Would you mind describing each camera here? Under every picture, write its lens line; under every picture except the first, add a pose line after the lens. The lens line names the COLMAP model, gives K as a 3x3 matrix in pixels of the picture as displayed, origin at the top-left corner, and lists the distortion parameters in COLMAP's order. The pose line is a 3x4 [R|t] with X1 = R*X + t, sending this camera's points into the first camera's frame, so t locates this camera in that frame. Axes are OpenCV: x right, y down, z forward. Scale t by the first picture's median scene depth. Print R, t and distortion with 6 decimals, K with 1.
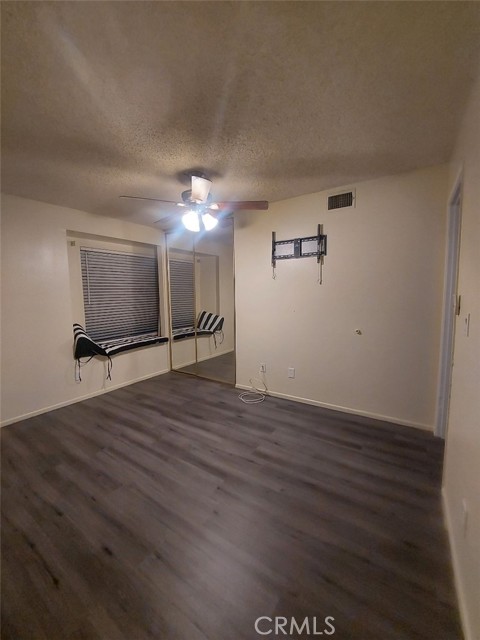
lens RADIAL K [[260.5, 0, 243.4], [0, 260.5, 319.8], [0, 0, 1]] dist [-0.002918, 0.000143]
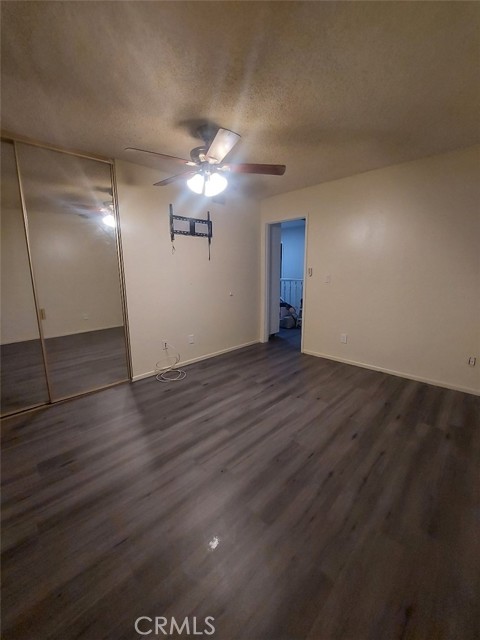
lens RADIAL K [[260.5, 0, 243.4], [0, 260.5, 319.8], [0, 0, 1]] dist [-0.002918, 0.000143]
pose [[0.169134, -0.163146, 0.971996, -0.979360], [0.109932, 0.983174, 0.145893, -0.020307], [-0.979443, 0.082178, 0.184223, 0.647991]]
